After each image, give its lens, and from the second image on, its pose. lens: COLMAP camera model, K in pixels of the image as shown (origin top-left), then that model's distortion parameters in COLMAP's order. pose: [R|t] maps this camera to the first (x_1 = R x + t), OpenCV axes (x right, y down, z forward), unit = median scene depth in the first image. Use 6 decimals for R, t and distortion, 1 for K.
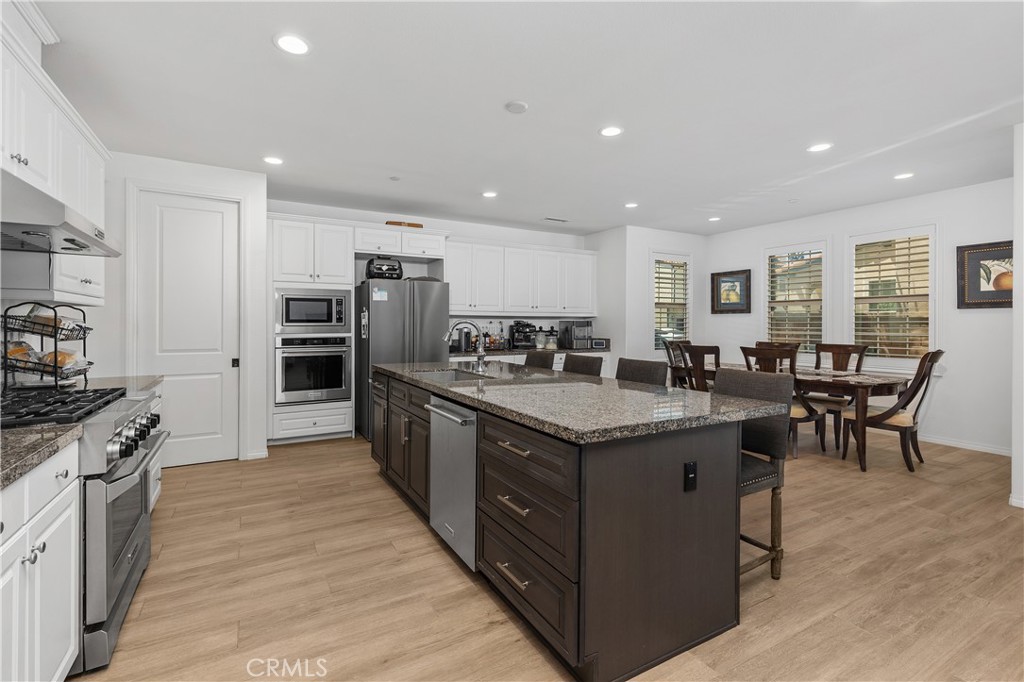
lens RADIAL K [[464.2, 0, 506.3], [0, 464.2, 323.6], [0, 0, 1]] dist [0.003329, -0.000036]
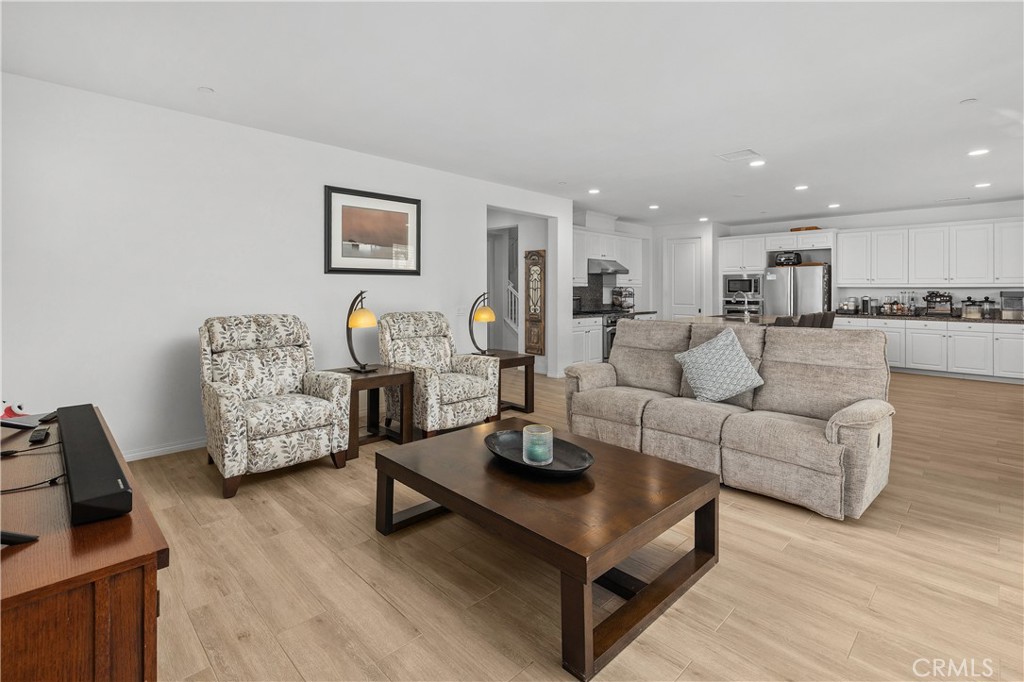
lens RADIAL K [[475.6, 0, 508.8], [0, 475.6, 289.2], [0, 0, 1]] dist [0.004499, 0.000669]
pose [[0.261605, -0.002658, -0.965171, 1.197638], [-0.002122, 0.999992, -0.003329, -0.007047], [0.965173, 0.002919, 0.261597, -0.407321]]
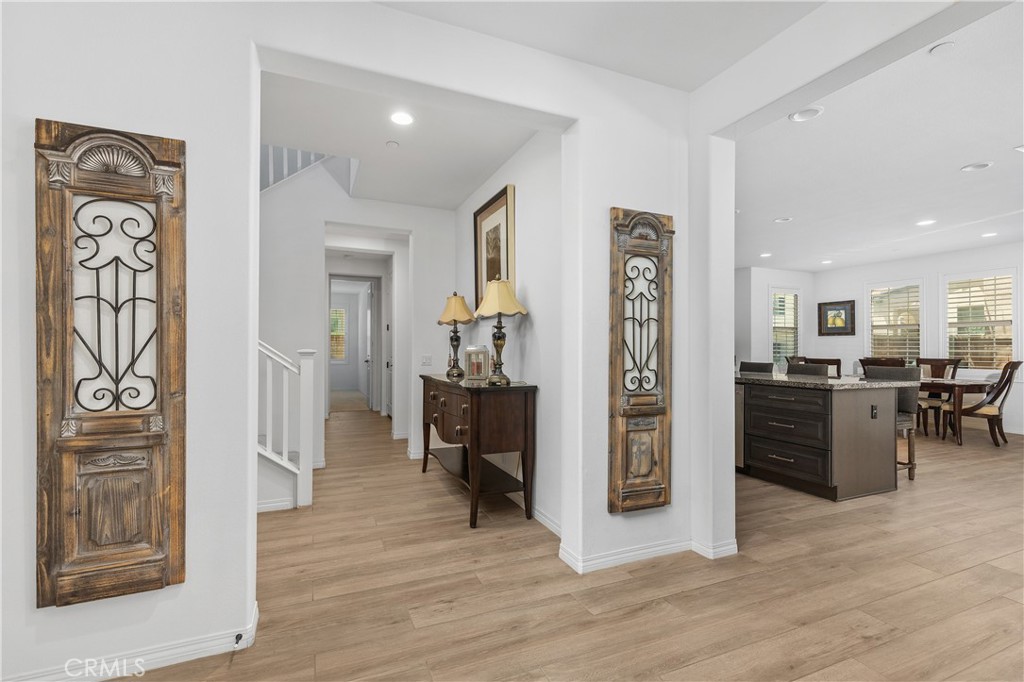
lens RADIAL K [[458.5, 0, 512.0], [0, 458.5, 341.0], [0, 0, 1]] dist [0.011312, 0.000099]
pose [[0.995209, 0.002186, -0.097750, -0.379239], [-0.003359, 0.999924, -0.011838, 0.015300], [0.097717, 0.012110, 0.995141, -0.455093]]
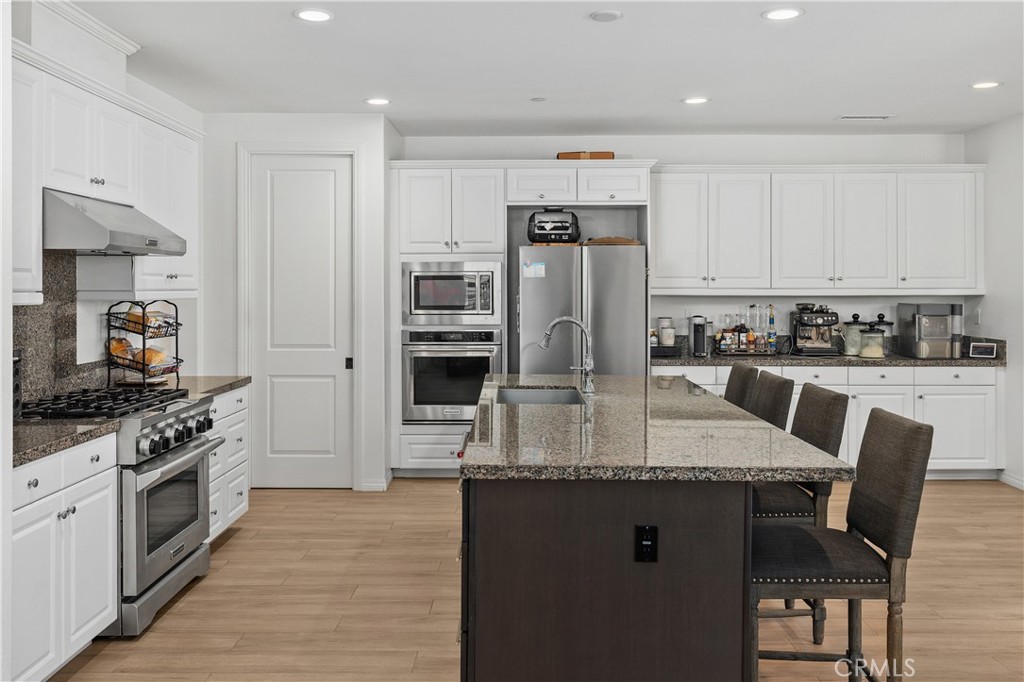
lens RADIAL K [[908.4, 0, 503.6], [0, 908.4, 284.3], [0, 0, 1]] dist [0.000921, -0.001790]
pose [[0.865529, -0.004274, -0.500840, 0.351803], [0.003001, 0.999990, -0.003348, -0.036454], [0.500849, 0.001395, 0.865534, -0.158202]]
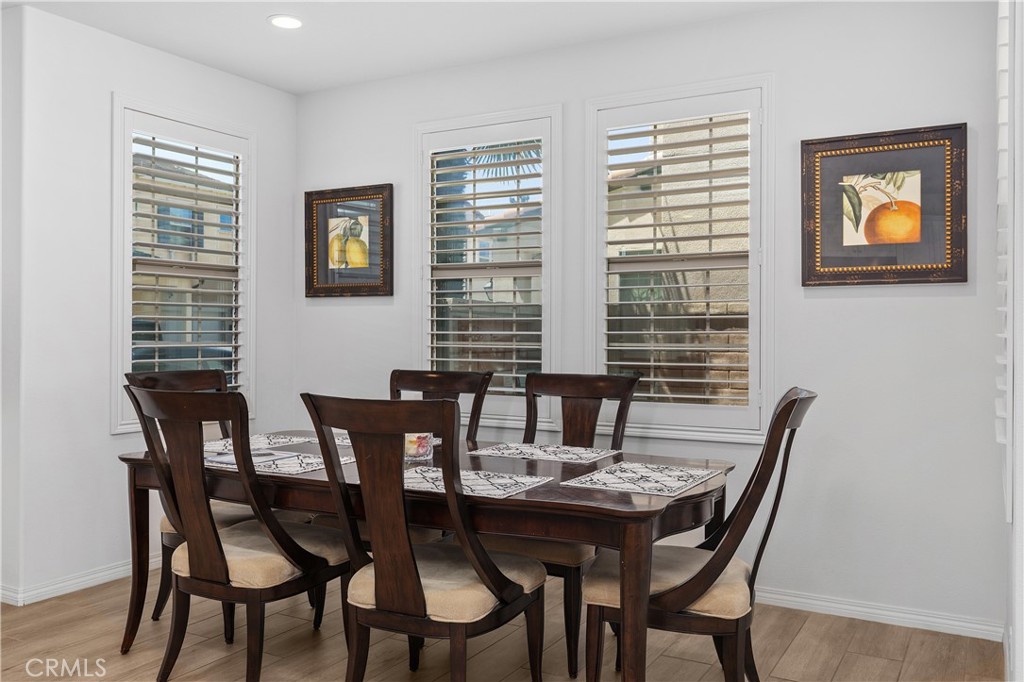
lens RADIAL K [[870.8, 0, 515.0], [0, 870.8, 285.4], [0, 0, 1]] dist [0.005879, 0.004472]
pose [[0.850784, 0.029215, 0.524703, 0.318943], [-0.002643, 0.998679, -0.051321, 0.008355], [-0.525509, 0.042276, 0.849737, 0.449566]]
